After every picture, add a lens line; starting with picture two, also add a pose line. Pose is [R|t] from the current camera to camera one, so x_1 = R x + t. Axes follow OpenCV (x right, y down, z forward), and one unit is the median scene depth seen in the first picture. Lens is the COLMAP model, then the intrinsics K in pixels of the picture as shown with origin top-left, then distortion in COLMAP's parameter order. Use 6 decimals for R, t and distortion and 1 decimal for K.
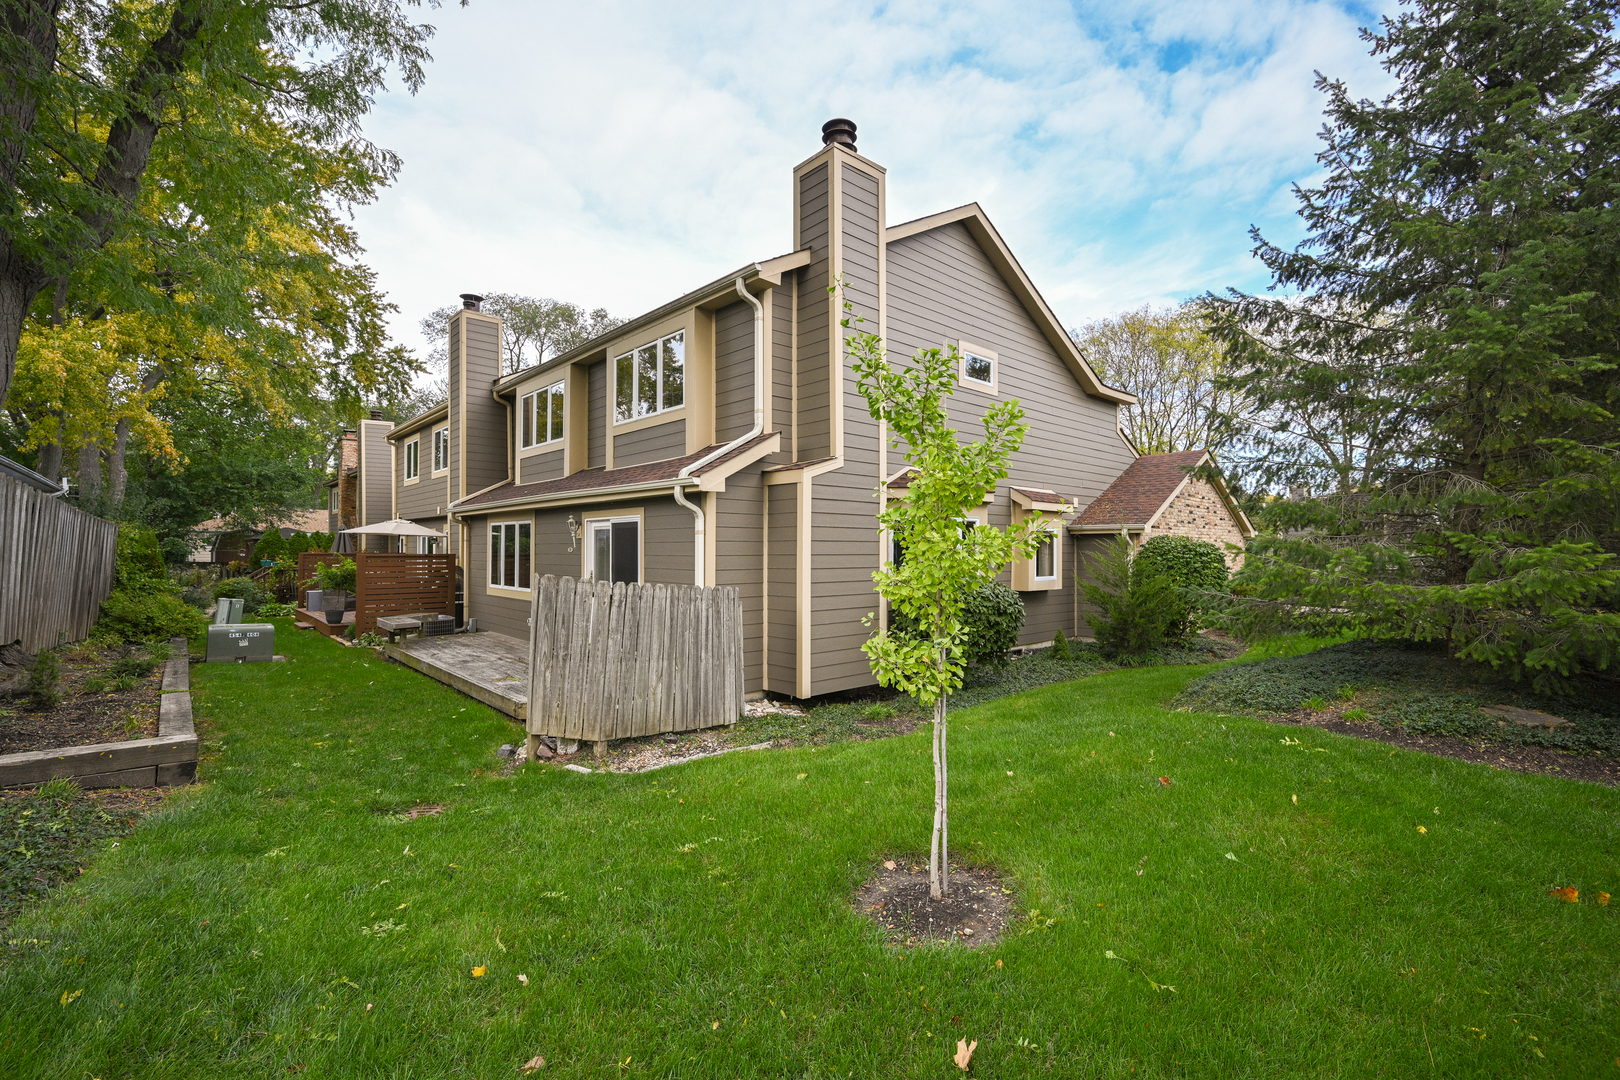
lens RADIAL K [[703.5, 0, 817.4], [0, 703.5, 544.2], [0, 0, 1]] dist [-0.026105, -0.000625]
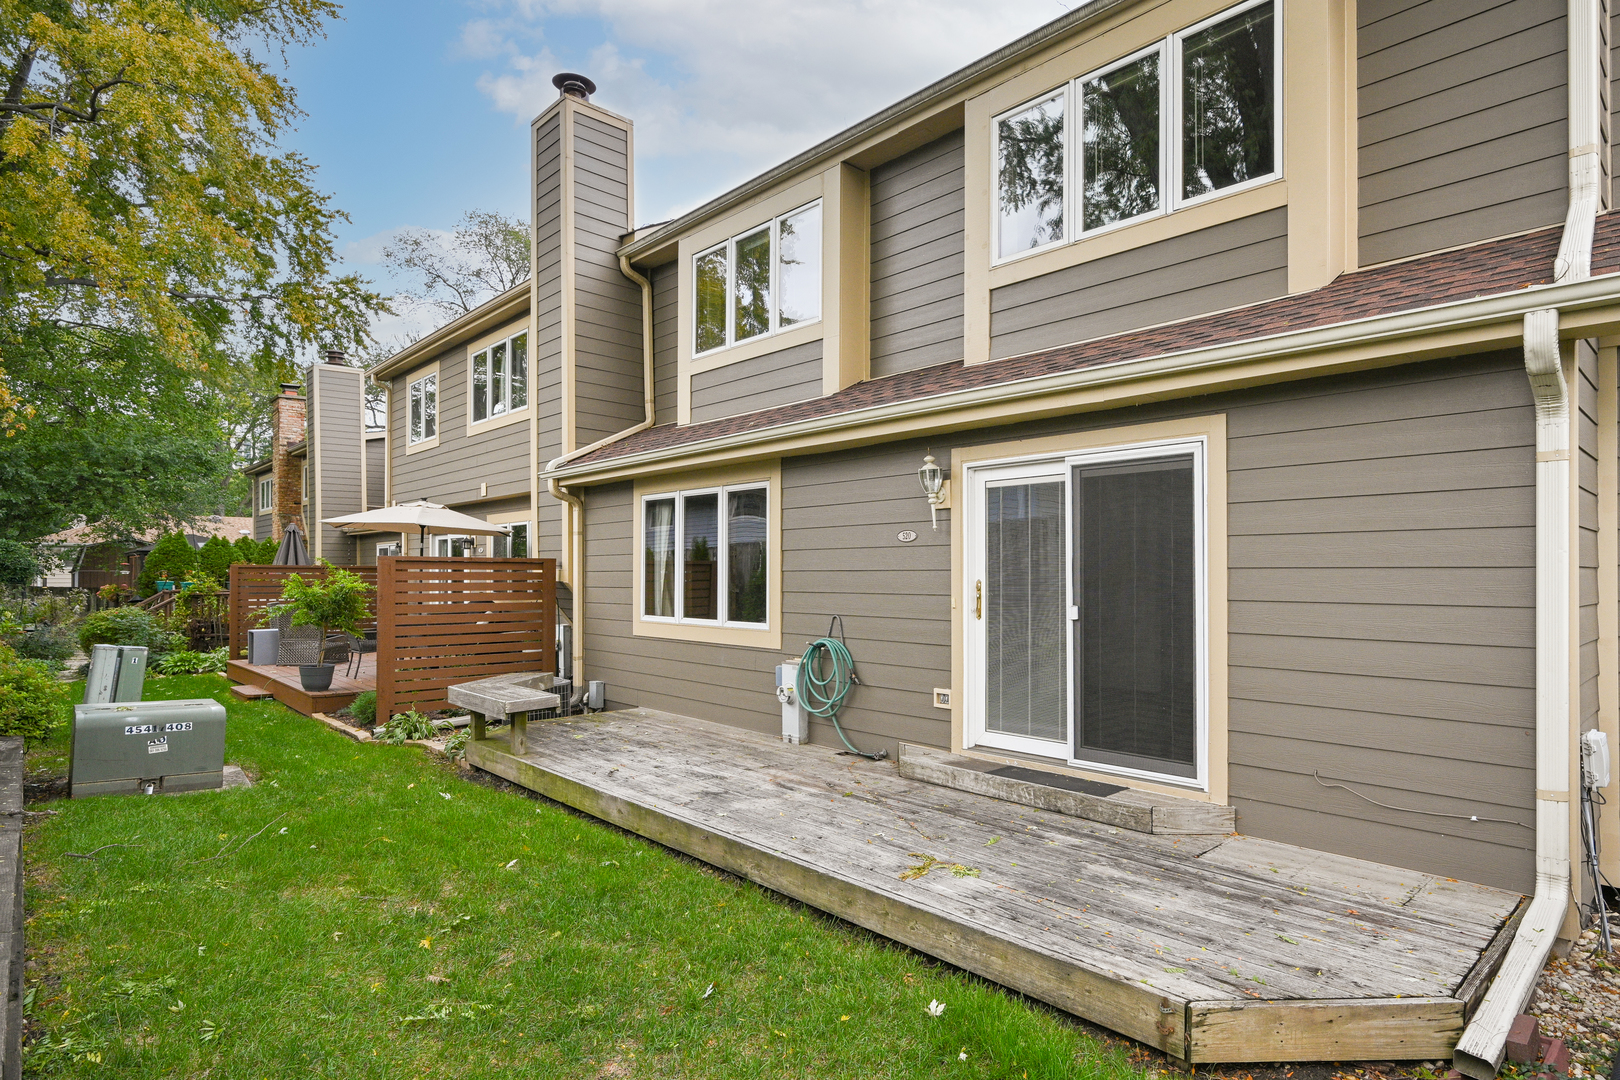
lens RADIAL K [[831.5, 0, 832.4], [0, 831.5, 585.7], [0, 0, 1]] dist [-0.017868, 0.000634]
pose [[0.999610, -0.000368, 0.027910, -0.206171], [-0.000021, 0.999903, 0.013946, 0.016119], [-0.027913, -0.013941, 0.999513, 0.231075]]
